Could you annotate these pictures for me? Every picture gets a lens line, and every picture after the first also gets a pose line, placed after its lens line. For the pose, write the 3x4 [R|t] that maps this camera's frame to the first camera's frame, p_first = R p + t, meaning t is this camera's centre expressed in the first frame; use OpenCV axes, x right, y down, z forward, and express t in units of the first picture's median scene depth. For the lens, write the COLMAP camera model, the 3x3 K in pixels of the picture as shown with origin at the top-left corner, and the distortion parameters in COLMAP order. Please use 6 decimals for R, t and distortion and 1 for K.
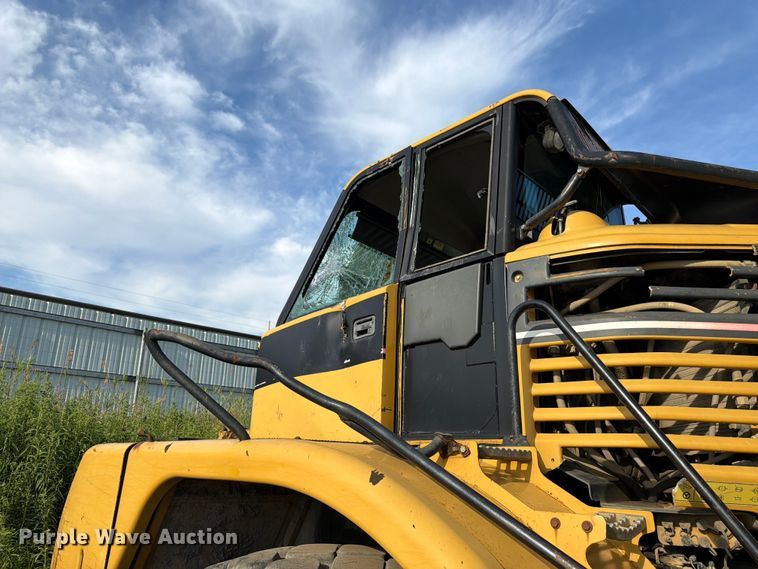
lens RADIAL K [[553.5, 0, 376.3], [0, 553.5, 283.8], [0, 0, 1]] dist [0.041676, -0.051839]
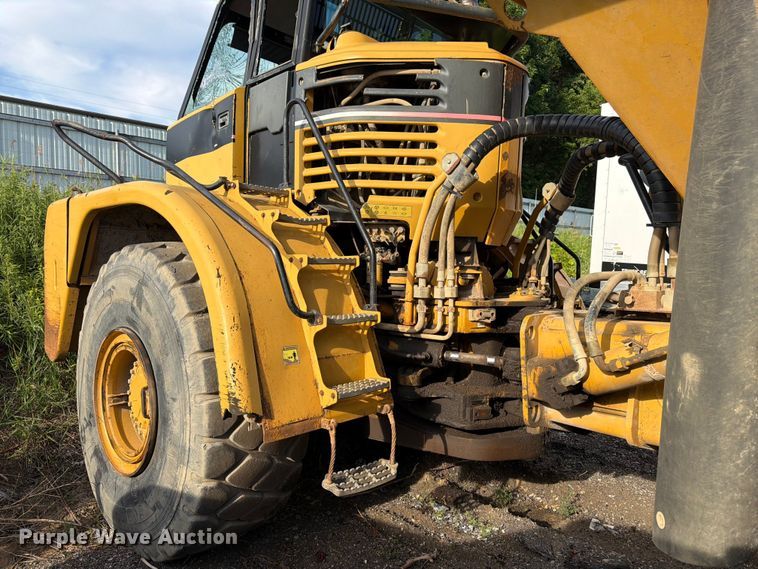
lens RADIAL K [[553.5, 0, 382.8], [0, 553.5, 310.8], [0, 0, 1]] dist [0.041676, -0.051839]
pose [[0.999905, -0.013799, -0.000085, 0.439089], [0.012779, 0.923649, 0.383027, -0.013818], [-0.005207, -0.382992, 0.923737, -0.595639]]
